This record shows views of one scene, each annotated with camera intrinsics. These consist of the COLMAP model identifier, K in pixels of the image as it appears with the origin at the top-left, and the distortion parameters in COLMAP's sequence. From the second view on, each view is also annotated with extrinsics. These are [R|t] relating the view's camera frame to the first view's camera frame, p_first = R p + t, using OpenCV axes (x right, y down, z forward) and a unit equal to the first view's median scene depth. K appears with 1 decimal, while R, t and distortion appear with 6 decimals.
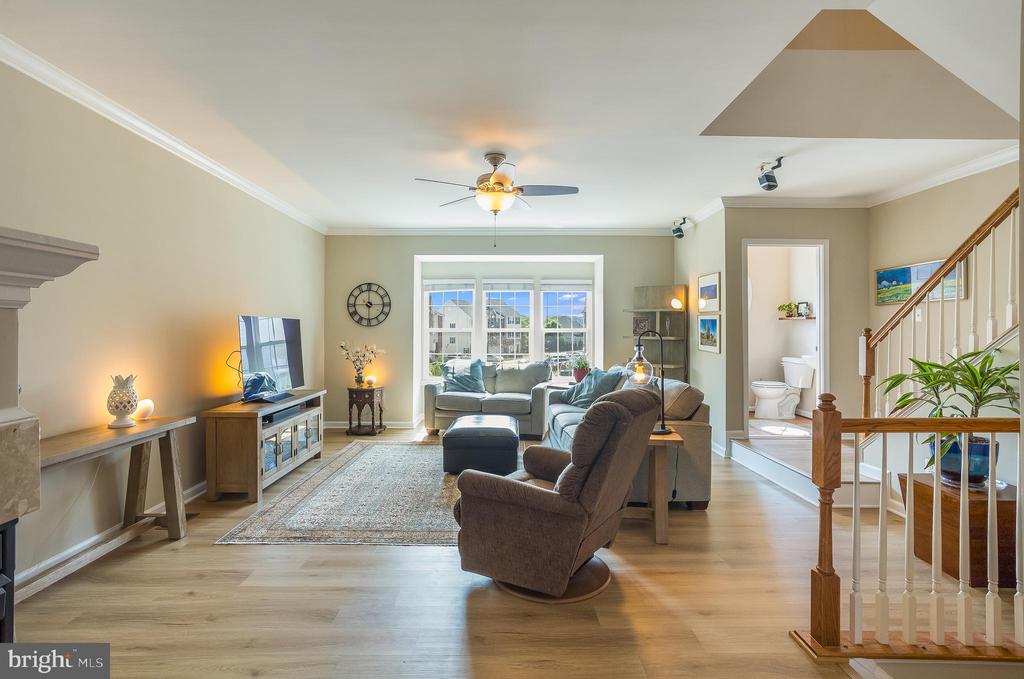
lens RADIAL K [[495.0, 0, 507.8], [0, 495.0, 330.1], [0, 0, 1]] dist [-0.029594, 0.004762]
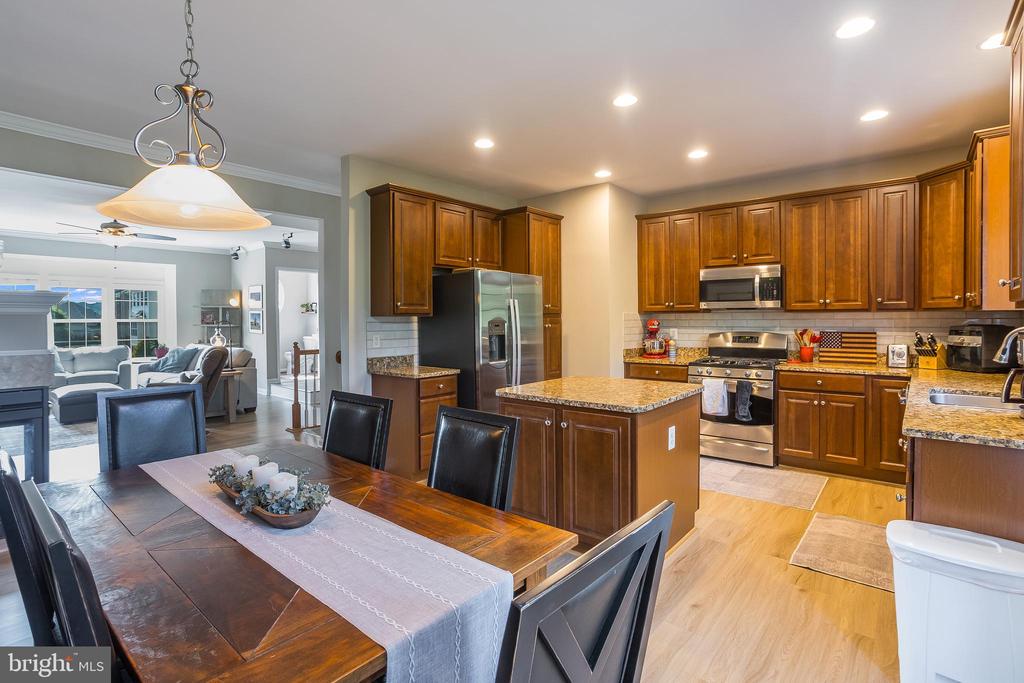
lens RADIAL K [[495.0, 0, 508.0], [0, 495.0, 327.6], [0, 0, 1]] dist [-0.029594, 0.004762]
pose [[0.658212, -0.016710, 0.752647, -0.228909], [0.003453, 0.999810, 0.019178, -0.002243], [-0.752825, -0.010024, 0.658145, -0.599253]]
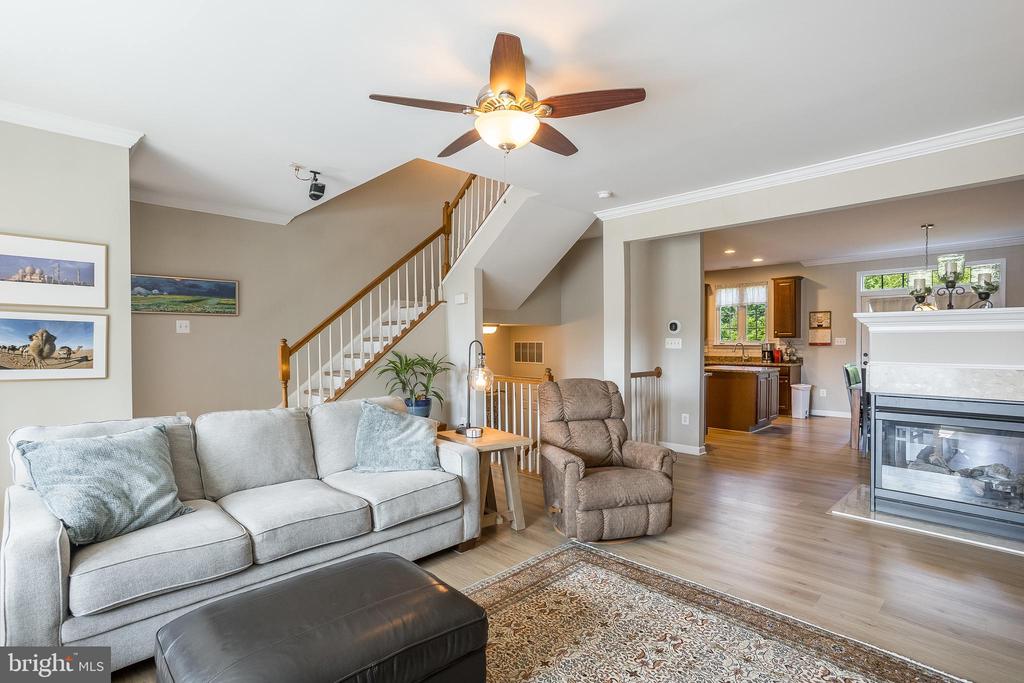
lens RADIAL K [[495.0, 0, 512.1], [0, 495.0, 346.7], [0, 0, 1]] dist [-0.029594, 0.004762]
pose [[-0.671892, -0.008222, 0.740604, -0.326912], [0.000249, 0.999936, 0.011327, 0.001541], [-0.740649, 0.007795, -0.671847, 0.937404]]
